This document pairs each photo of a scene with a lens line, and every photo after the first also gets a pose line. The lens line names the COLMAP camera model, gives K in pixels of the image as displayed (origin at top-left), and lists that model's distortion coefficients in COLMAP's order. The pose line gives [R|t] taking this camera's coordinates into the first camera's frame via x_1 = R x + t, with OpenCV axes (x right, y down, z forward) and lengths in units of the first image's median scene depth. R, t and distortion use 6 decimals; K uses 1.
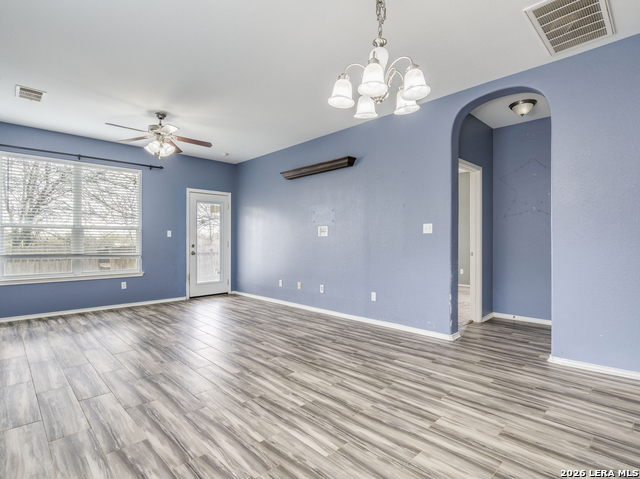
lens RADIAL K [[335.8, 0, 324.1], [0, 335.8, 238.4], [0, 0, 1]] dist [-0.003228, 0.000978]
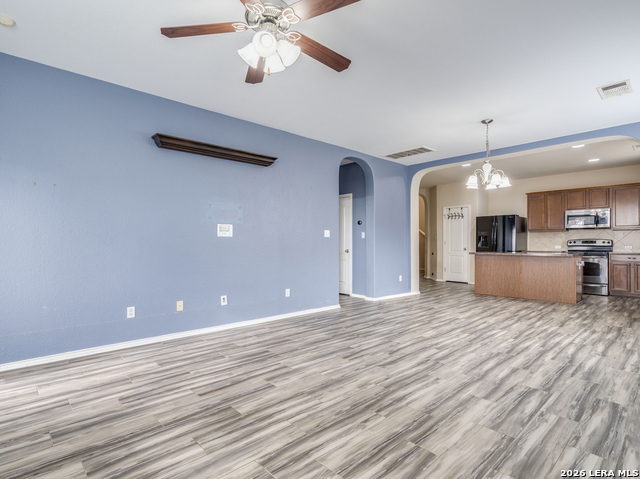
lens RADIAL K [[335.8, 0, 295.5], [0, 335.8, 243.7], [0, 0, 1]] dist [-0.003228, 0.000978]
pose [[0.059325, -0.000499, 0.998239, -1.194391], [-0.009214, 0.999957, 0.001048, 0.013158], [-0.998196, -0.009260, 0.059318, 1.140858]]
